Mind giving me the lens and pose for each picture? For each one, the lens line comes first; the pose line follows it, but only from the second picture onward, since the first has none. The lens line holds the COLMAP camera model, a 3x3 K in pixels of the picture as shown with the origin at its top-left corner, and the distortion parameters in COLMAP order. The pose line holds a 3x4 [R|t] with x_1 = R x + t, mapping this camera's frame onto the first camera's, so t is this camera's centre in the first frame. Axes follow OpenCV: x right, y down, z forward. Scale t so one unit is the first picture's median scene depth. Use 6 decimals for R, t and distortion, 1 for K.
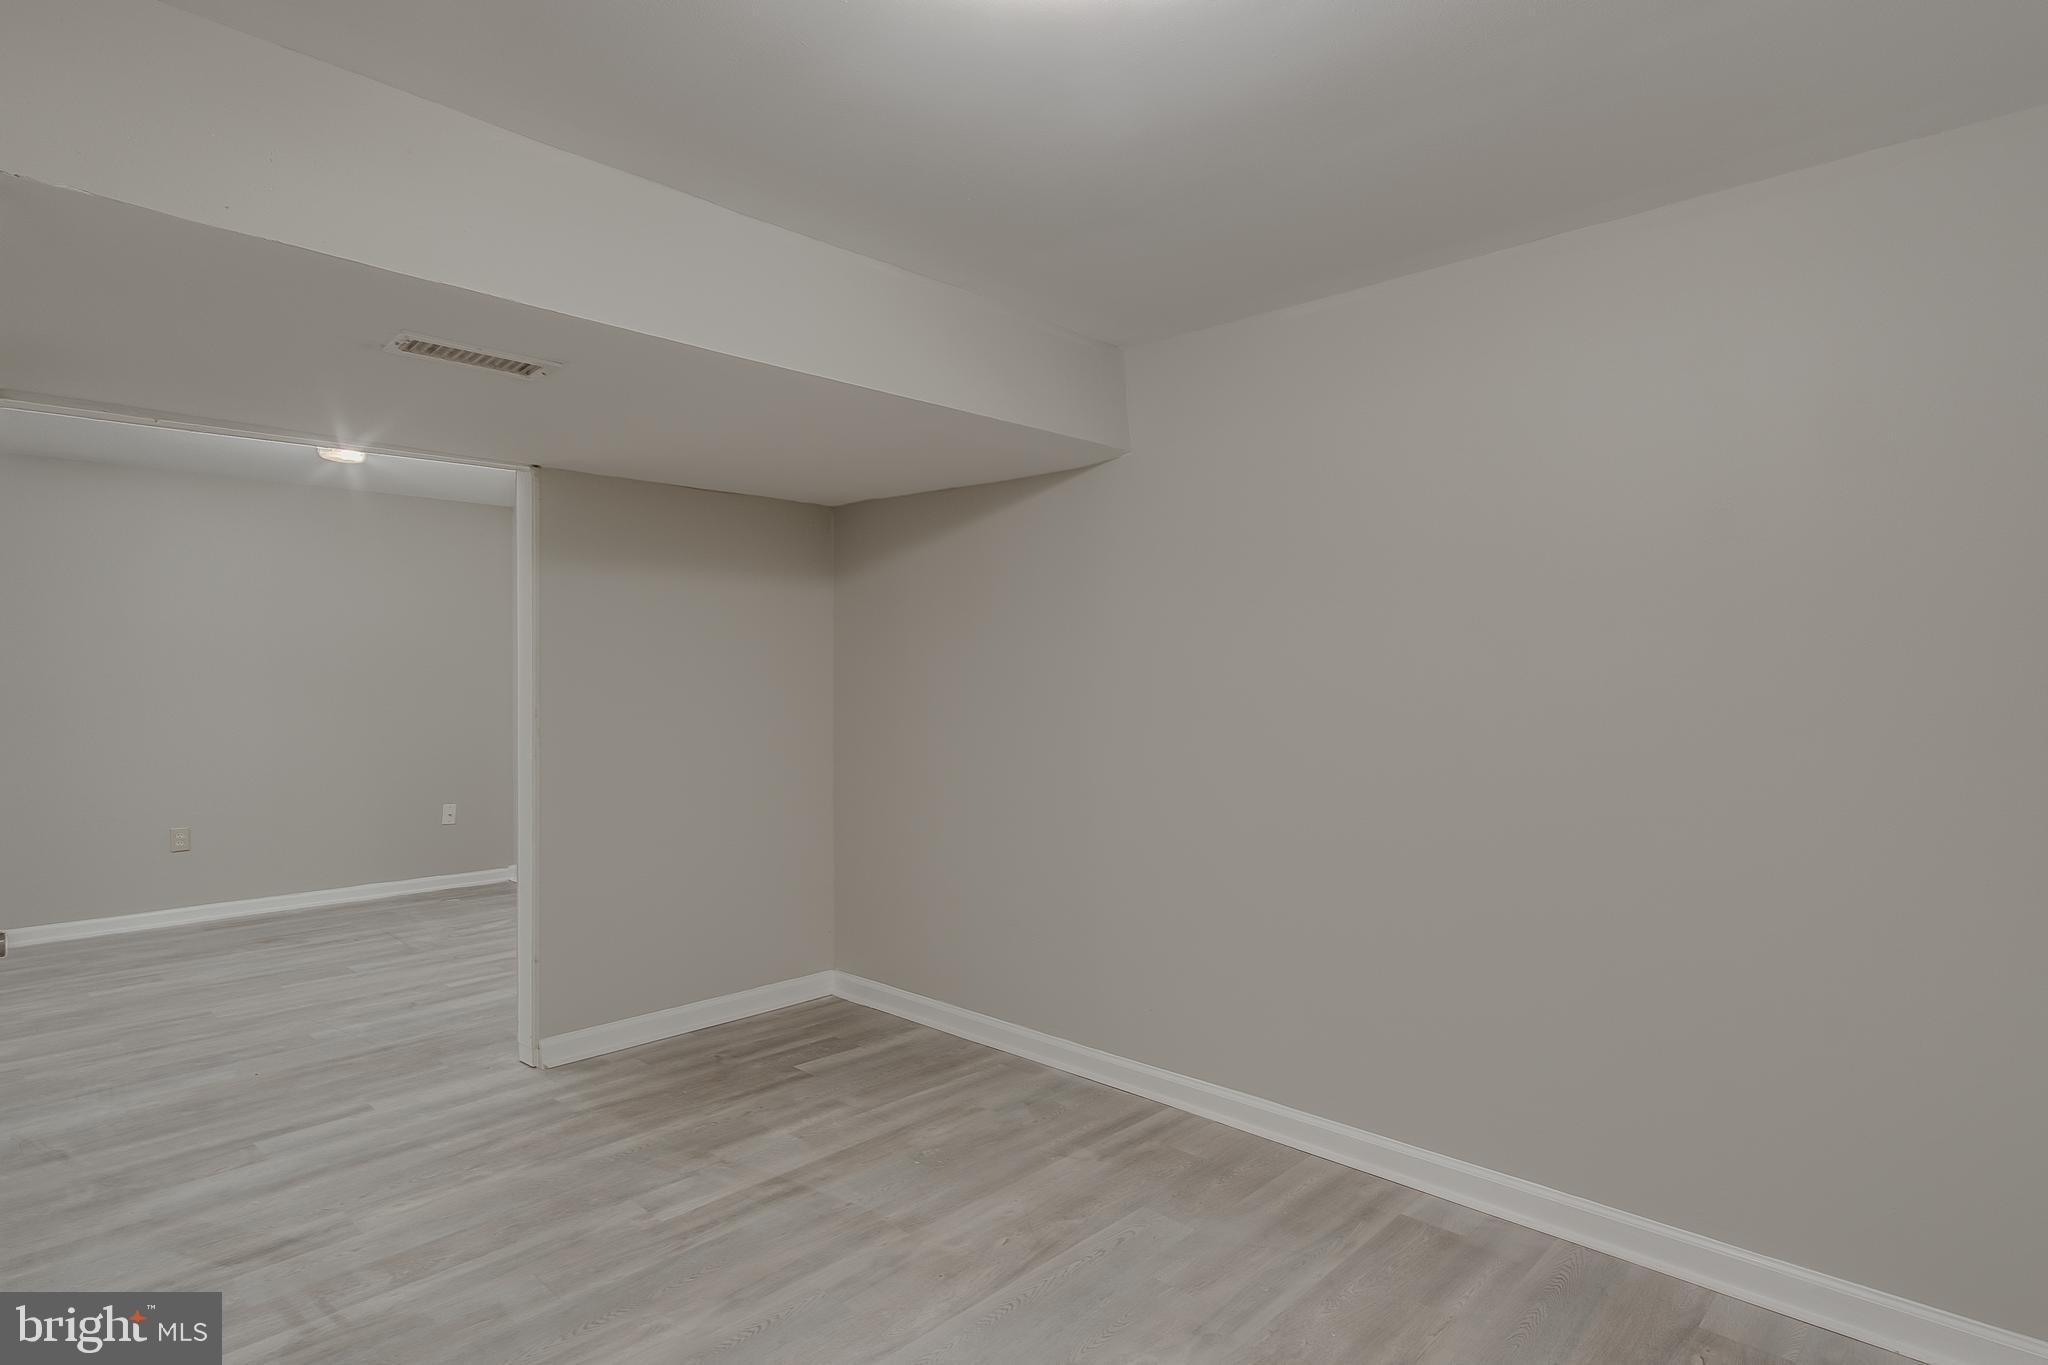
lens RADIAL K [[1115.4, 0, 1028.9], [0, 1115.4, 655.7], [0, 0, 1]] dist [0.005601, 0.002072]
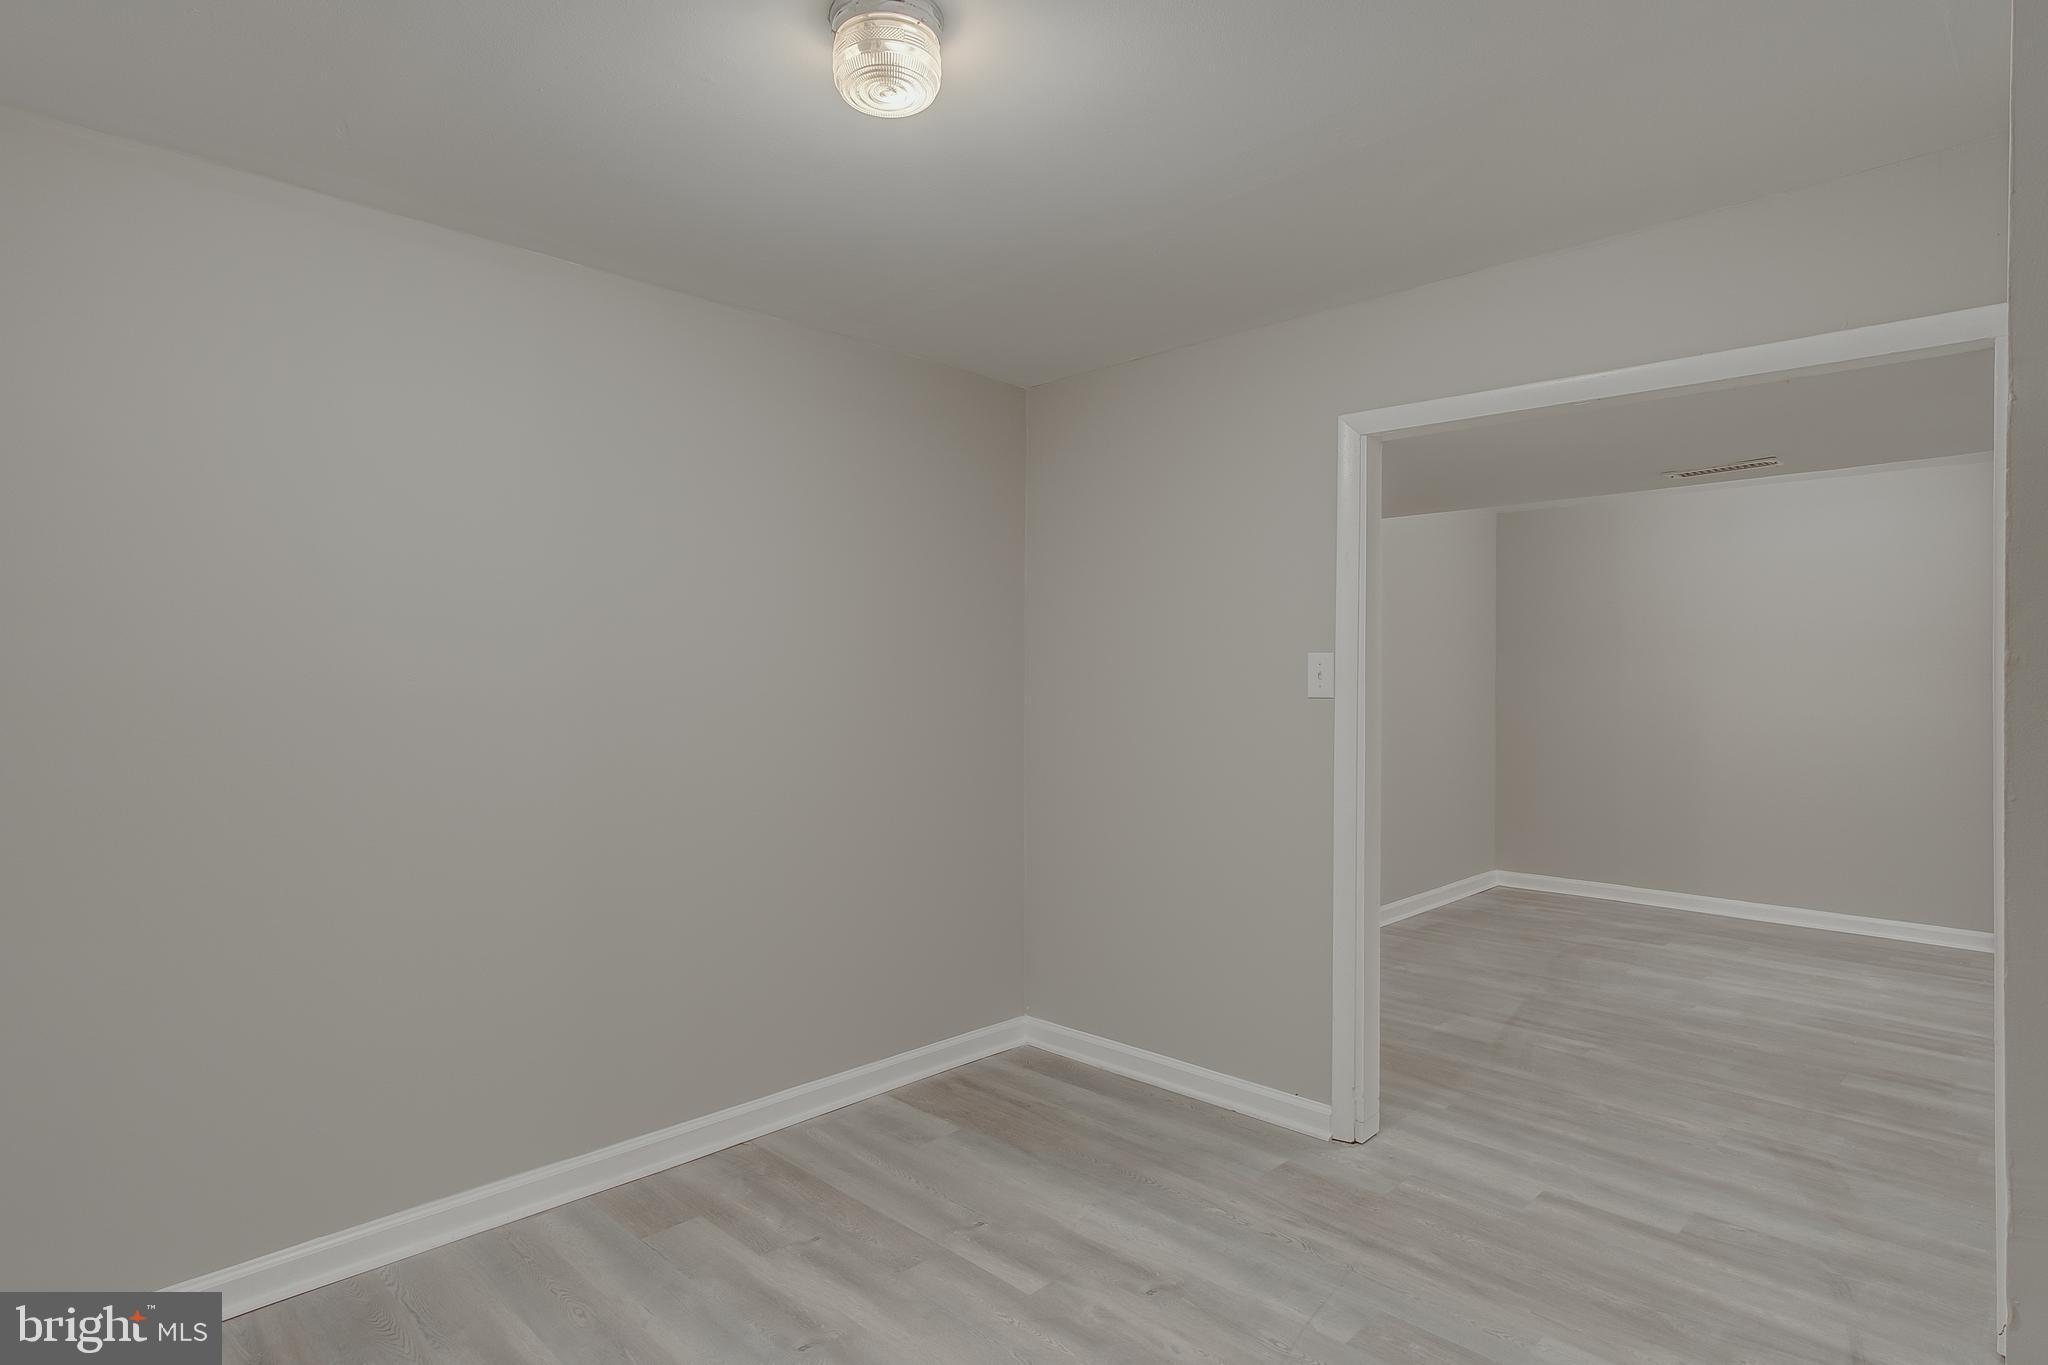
lens RADIAL K [[1087.7, 0, 1029.6], [0, 1087.7, 674.5], [0, 0, 1]] dist [0.005210, 0.002251]
pose [[0.007097, 0.001532, 0.999974, -1.682700], [-0.007254, 0.999973, -0.001480, 0.015300], [-0.999949, -0.007244, 0.007107, 1.641907]]
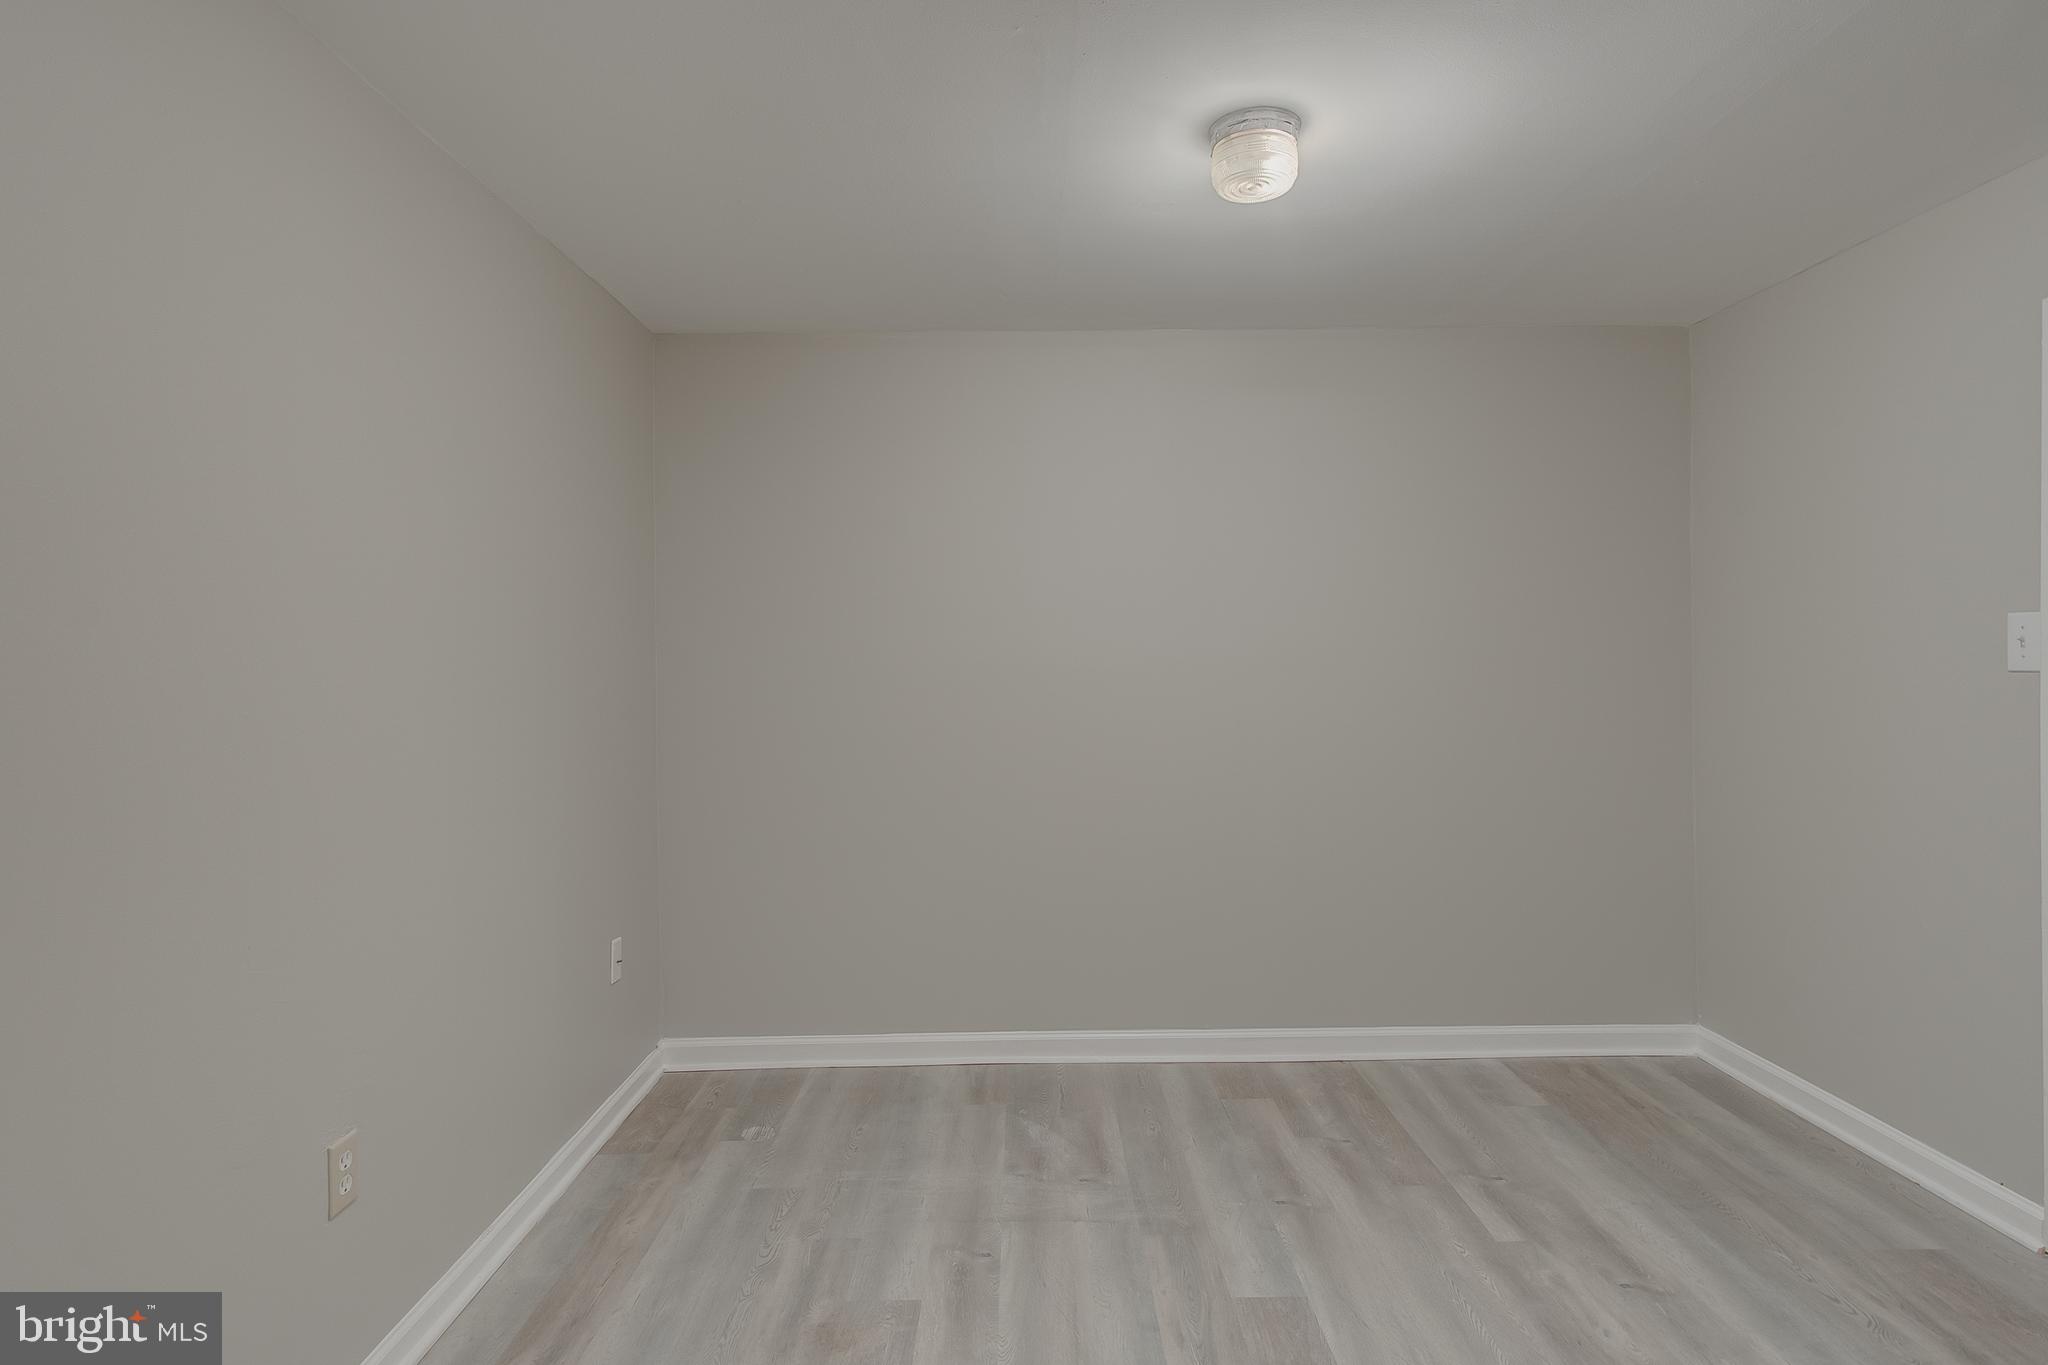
lens RADIAL K [[1115.4, 0, 1028.9], [0, 1115.4, 655.7], [0, 0, 1]] dist [0.005601, 0.002072]
pose [[0.712163, -0.006881, 0.701981, -1.736735], [0.004537, 0.999976, 0.005199, 0.015370], [-0.702000, -0.000518, 0.712177, 1.275921]]
